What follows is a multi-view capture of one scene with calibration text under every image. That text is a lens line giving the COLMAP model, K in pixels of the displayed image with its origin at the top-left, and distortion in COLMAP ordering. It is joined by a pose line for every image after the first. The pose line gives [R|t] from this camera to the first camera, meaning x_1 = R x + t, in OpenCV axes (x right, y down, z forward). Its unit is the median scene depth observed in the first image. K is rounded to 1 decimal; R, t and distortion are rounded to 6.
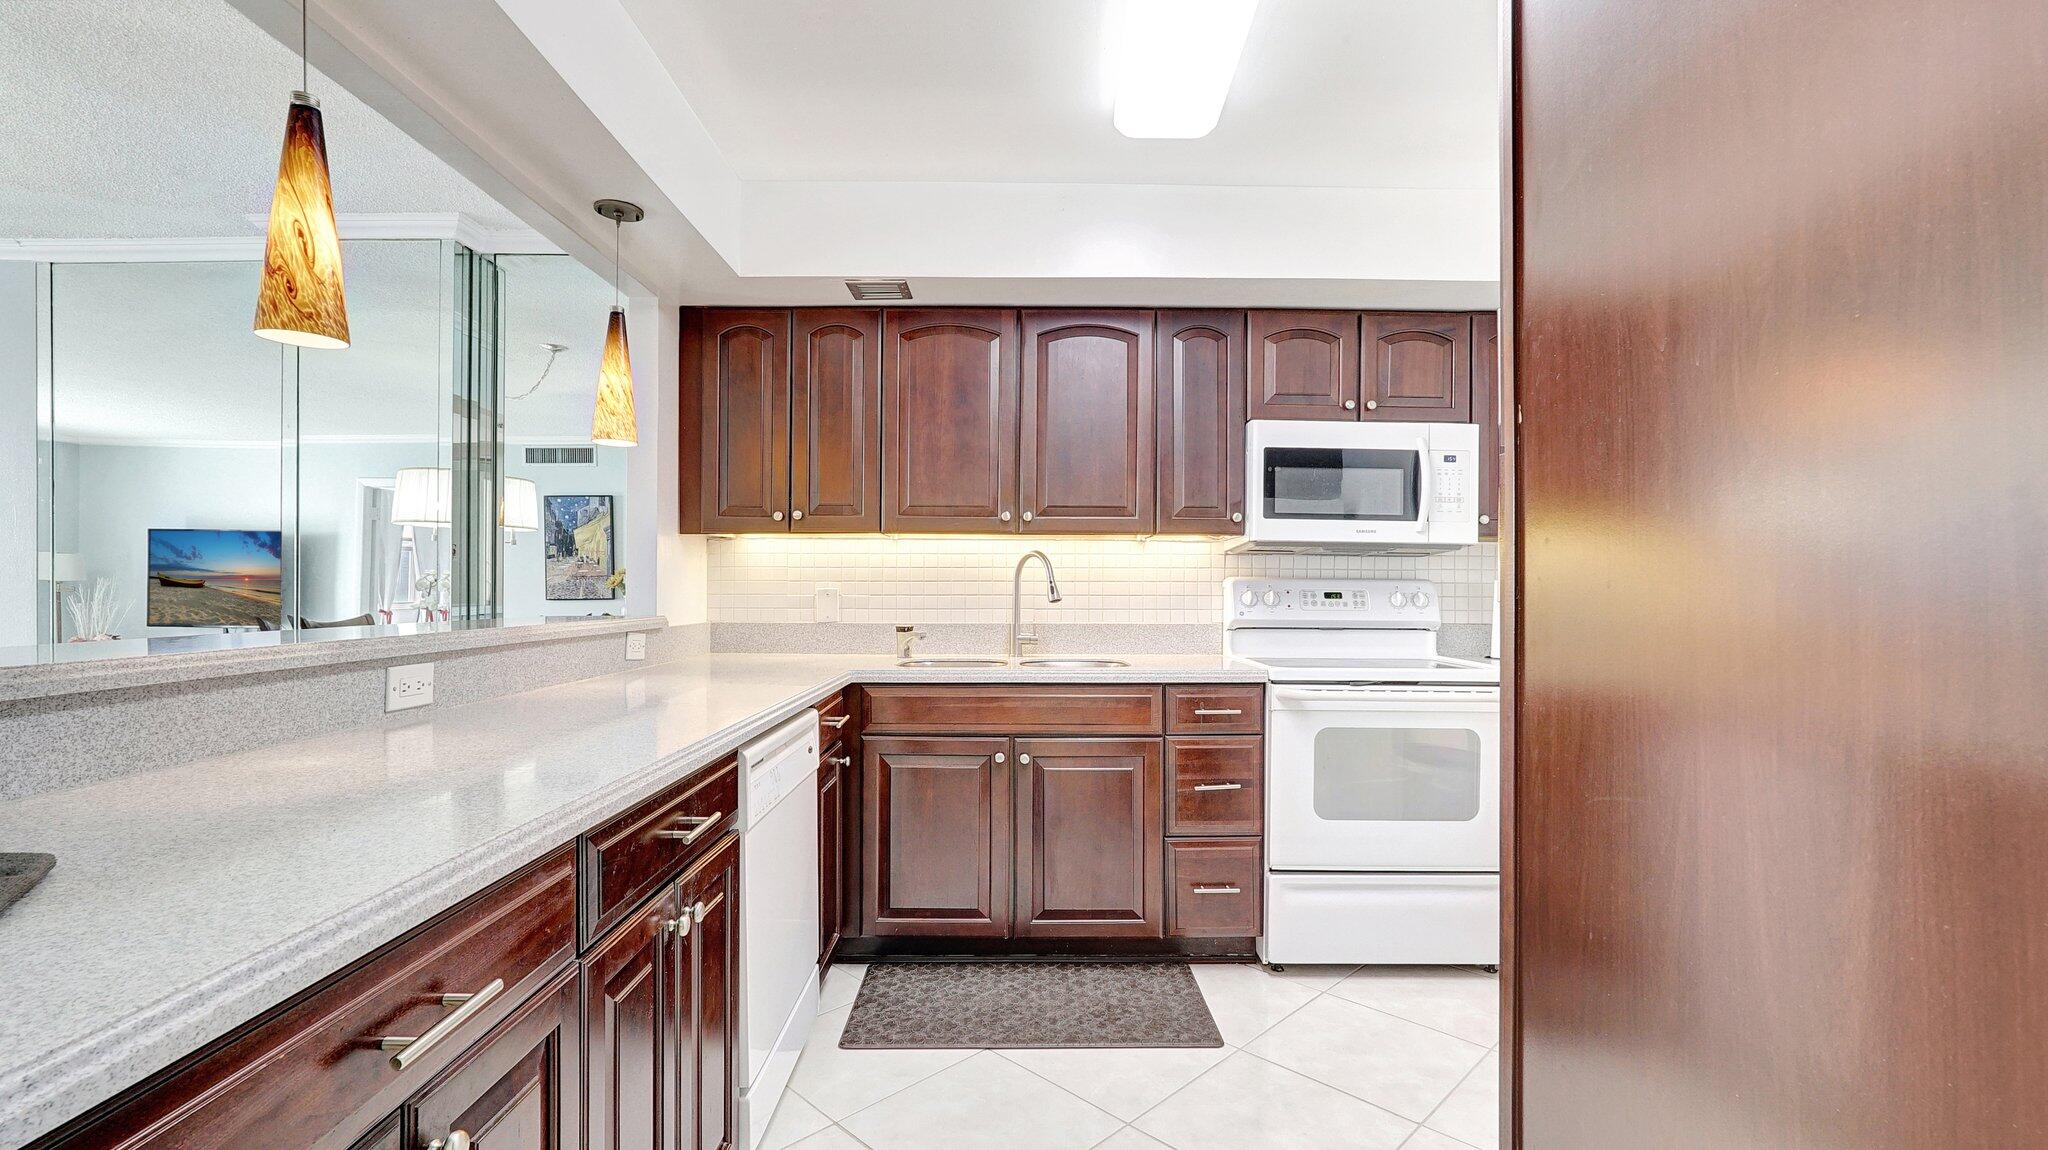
lens RADIAL K [[911.1, 0, 1016.7], [0, 911.1, 587.7], [0, 0, 1]] dist [-0.019197, 0.010328]
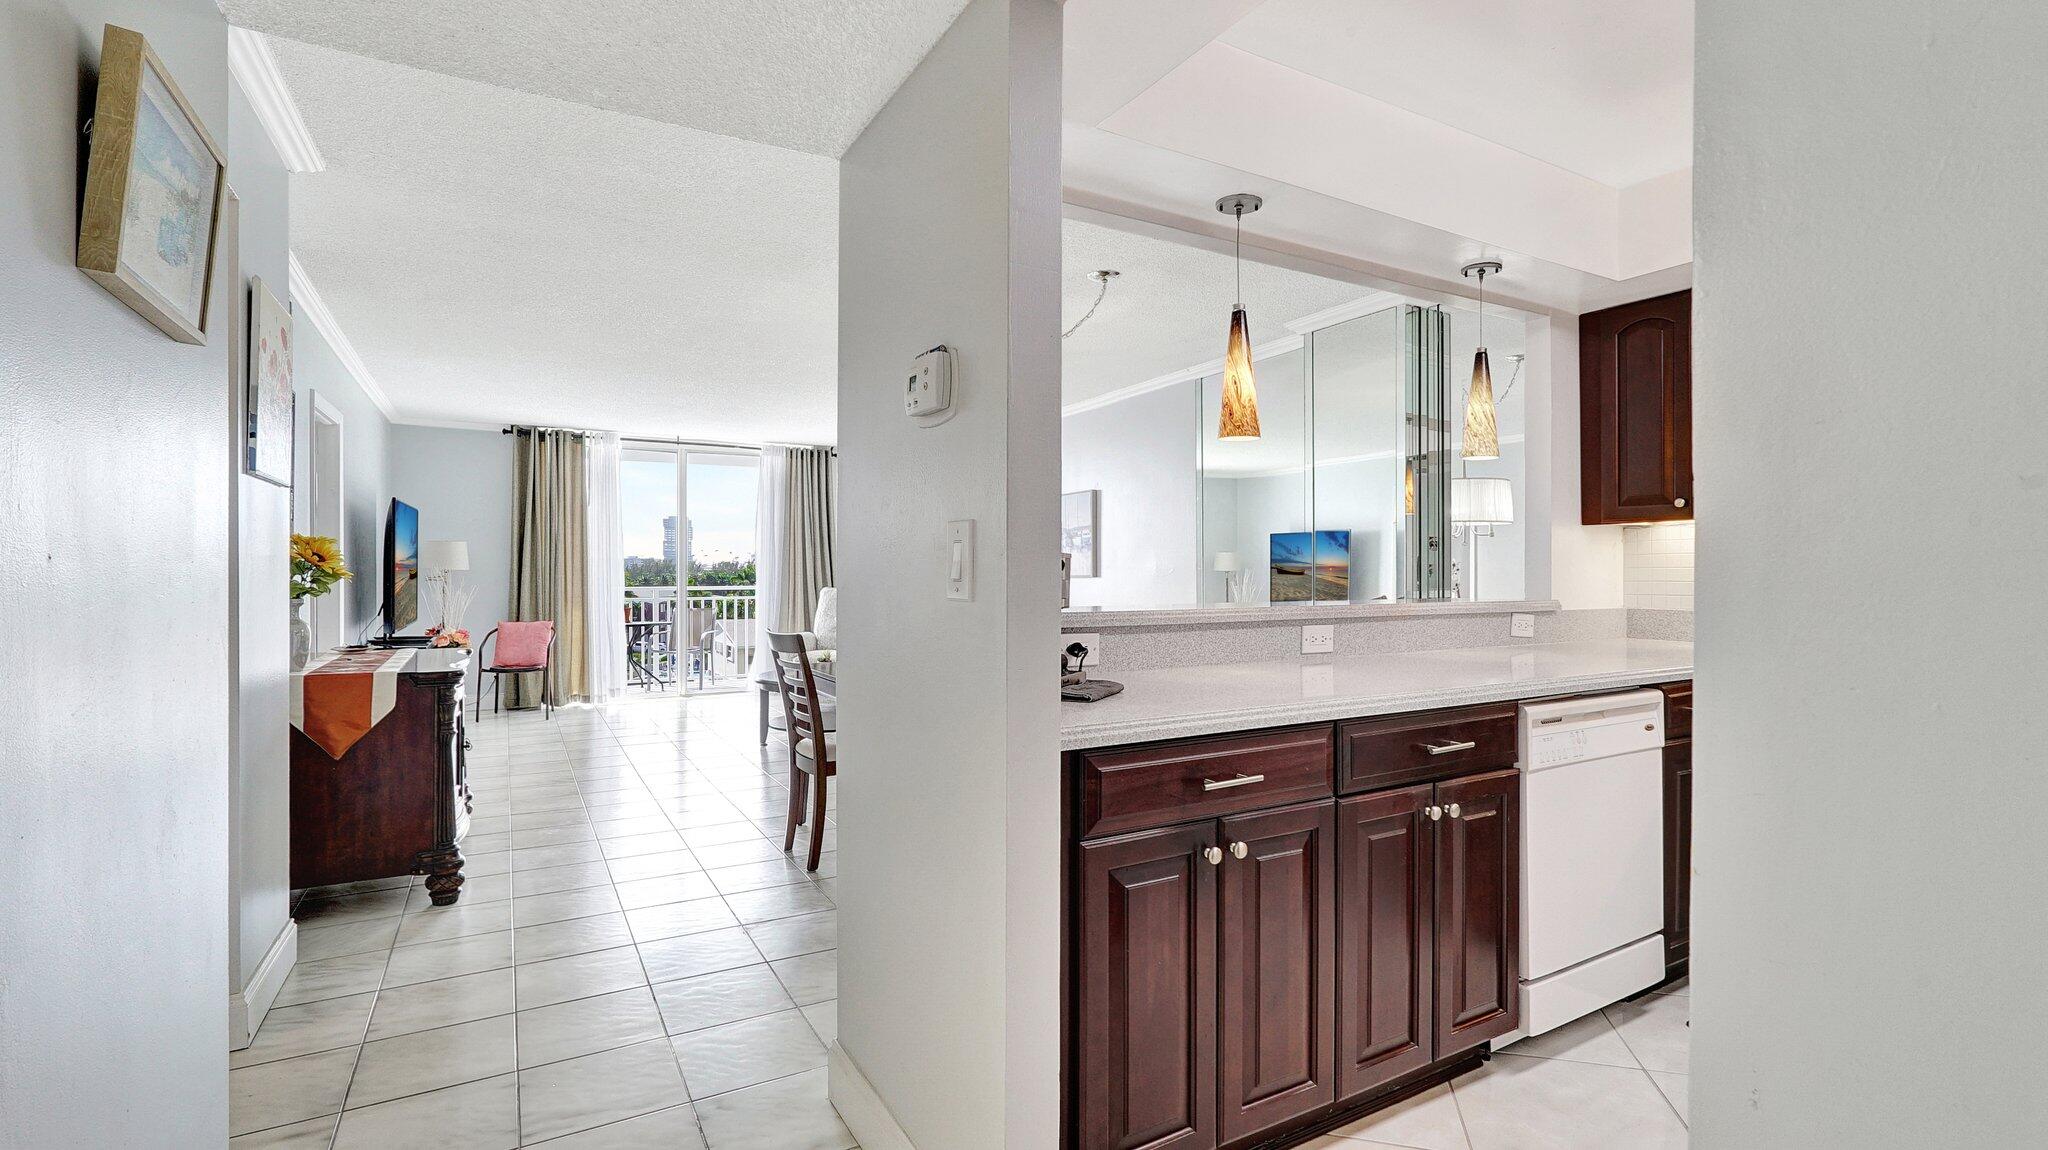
lens RADIAL K [[910.3, 0, 1021.9], [0, 910.3, 572.5], [0, 0, 1]] dist [-0.012687, -0.000068]
pose [[0.493118, -0.004448, -0.869951, 0.243845], [0.002312, 0.999990, -0.003802, -0.000133], [0.869960, -0.000137, 0.493123, -0.117302]]
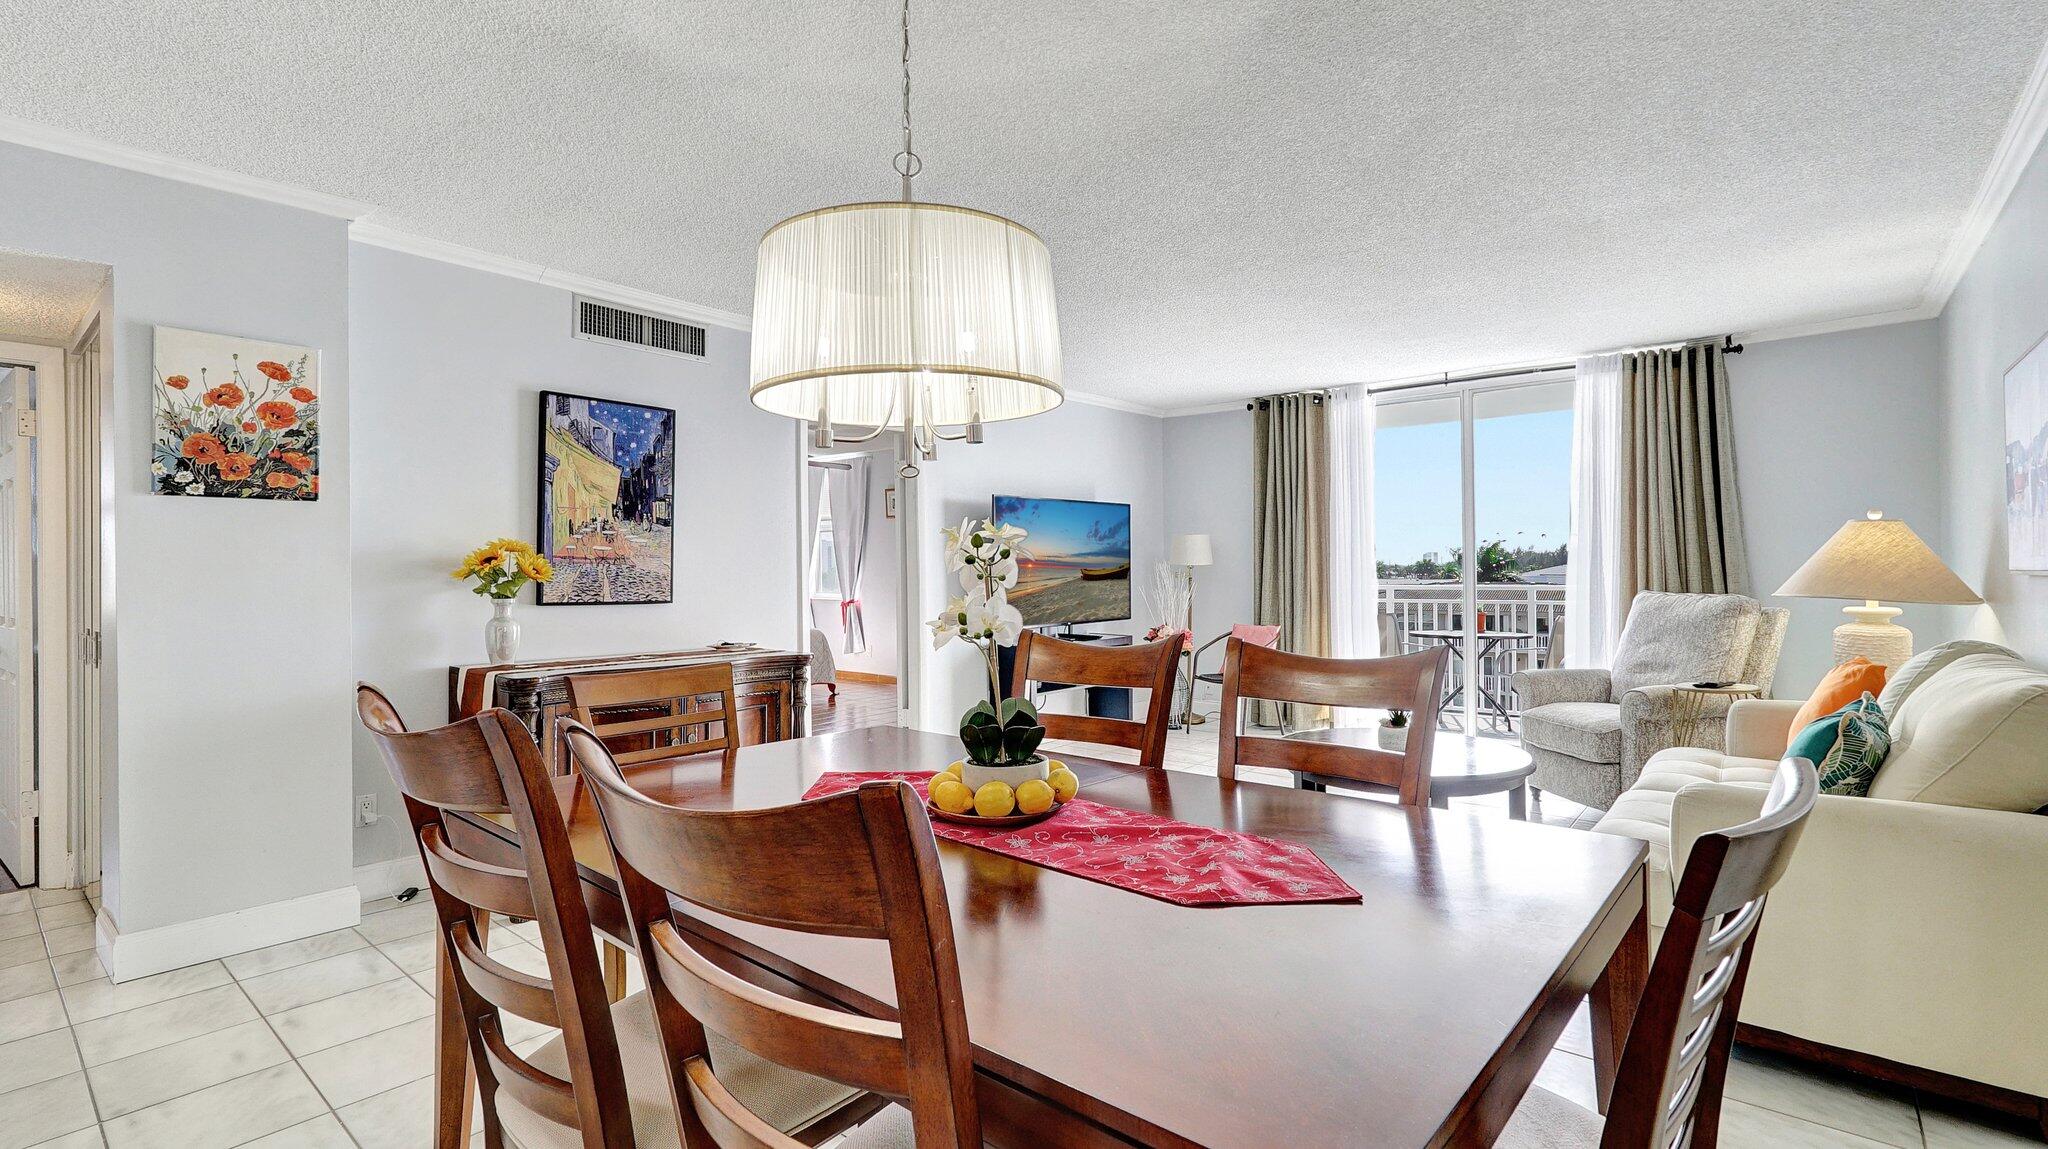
lens RADIAL K [[924.4, 0, 1023.0], [0, 924.4, 561.9], [0, 0, 1]] dist [-0.008433, 0.000051]
pose [[-0.647026, -0.006700, -0.762439, -0.617699], [0.003065, 0.999930, -0.011388, -0.002222], [0.762462, -0.009705, -0.646960, 0.963739]]
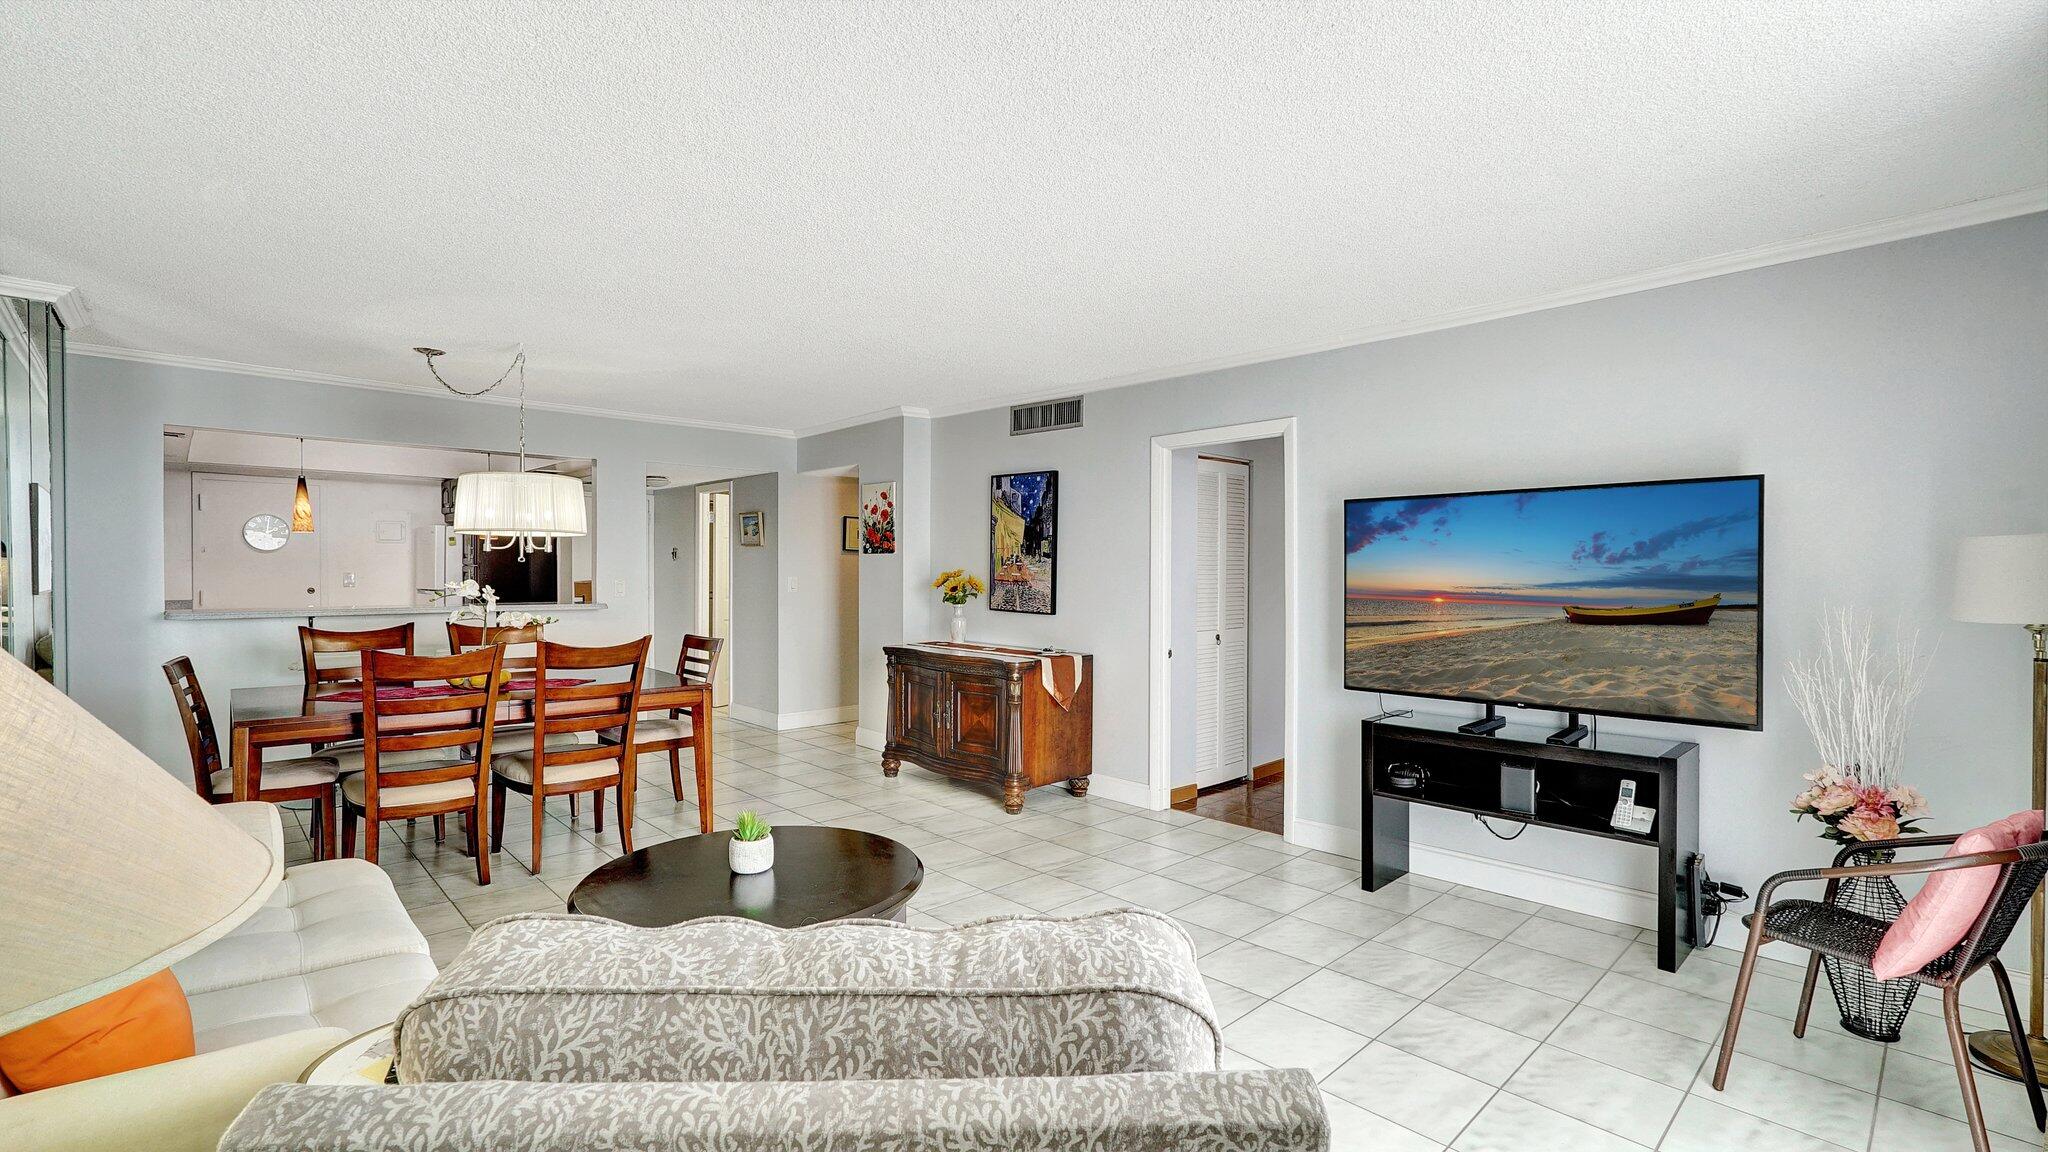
lens RADIAL K [[924.4, 0, 1023.0], [0, 924.4, 563.4], [0, 0, 1]] dist [-0.008433, 0.000051]
pose [[-0.696370, -0.003847, 0.717673, -2.698121], [-0.013643, 0.999876, -0.007878, -0.047830], [-0.717554, -0.015277, -0.696336, 1.006029]]
